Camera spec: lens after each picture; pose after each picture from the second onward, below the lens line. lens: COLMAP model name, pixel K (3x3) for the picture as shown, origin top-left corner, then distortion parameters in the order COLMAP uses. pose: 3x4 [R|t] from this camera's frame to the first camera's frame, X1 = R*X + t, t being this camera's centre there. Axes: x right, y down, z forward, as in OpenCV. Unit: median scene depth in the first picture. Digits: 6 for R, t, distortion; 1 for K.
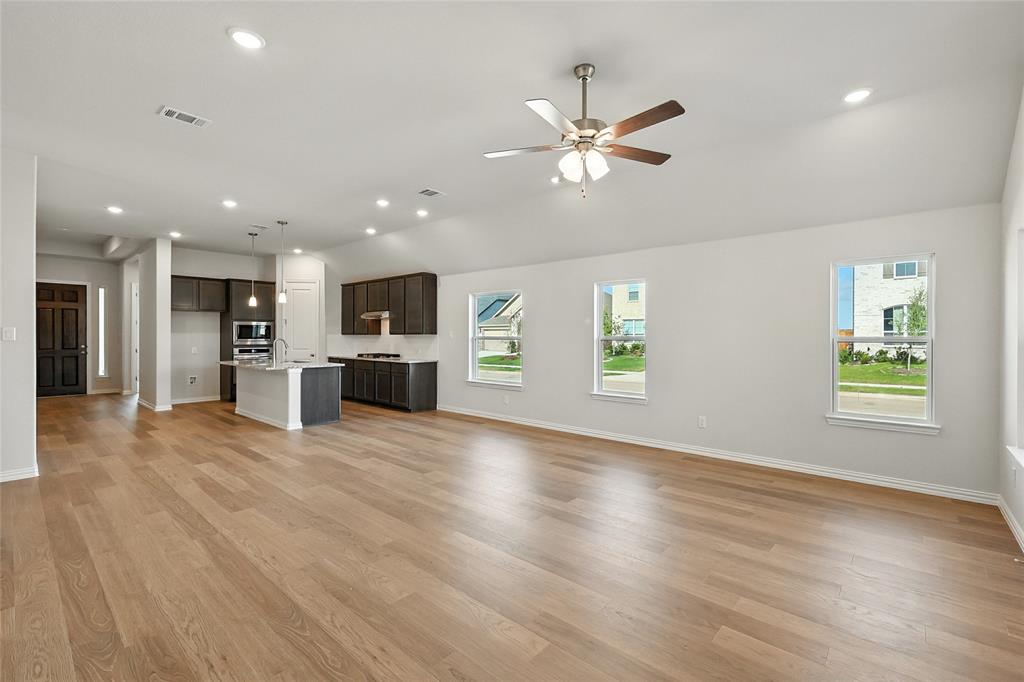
lens RADIAL K [[447.4, 0, 516.5], [0, 447.4, 338.5], [0, 0, 1]] dist [0.001736, 0.000940]
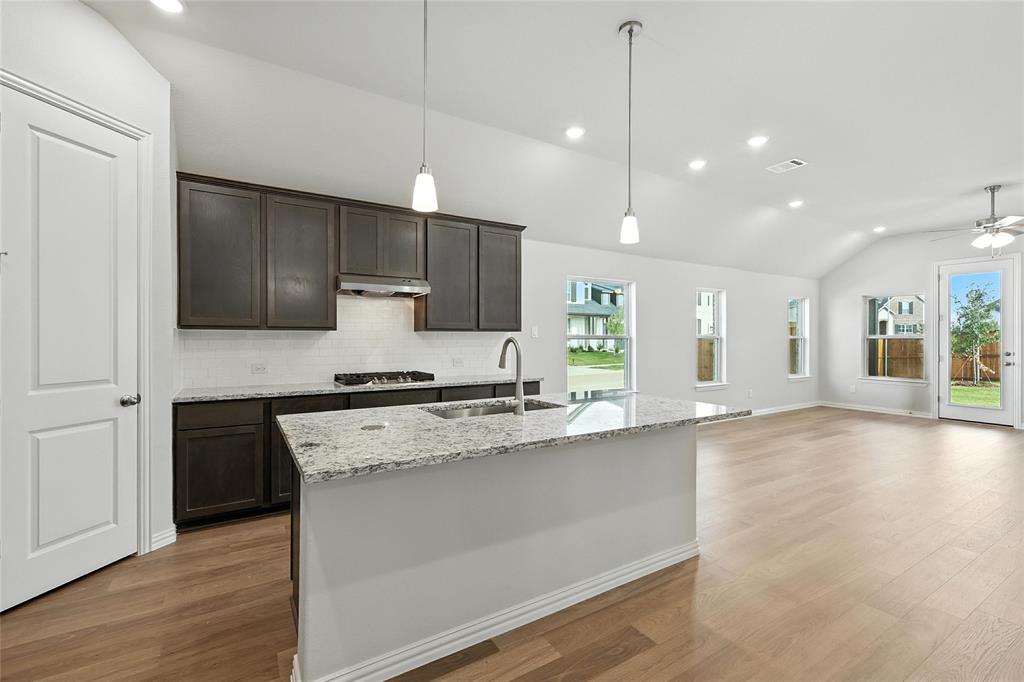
lens RADIAL K [[447.4, 0, 516.5], [0, 447.4, 338.5], [0, 0, 1]] dist [0.001736, 0.000940]
pose [[0.290938, -0.002183, 0.956739, -0.773256], [0.006110, 0.999981, 0.000423, -0.000838], [-0.956722, 0.005722, 0.290946, 0.821141]]
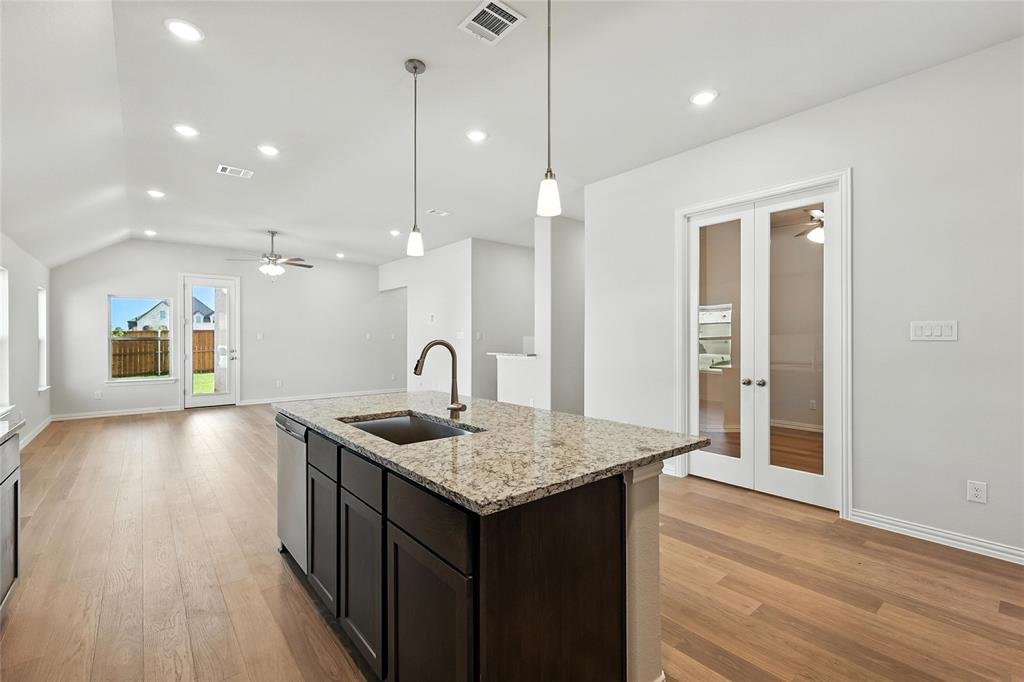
lens RADIAL K [[447.4, 0, 516.5], [0, 447.4, 338.5], [0, 0, 1]] dist [0.001736, 0.000940]
pose [[-0.989221, 0.000943, 0.146429, -0.587695], [0.001985, 0.999974, 0.006974, -0.003362], [-0.146418, 0.007190, -0.989197, 1.158693]]
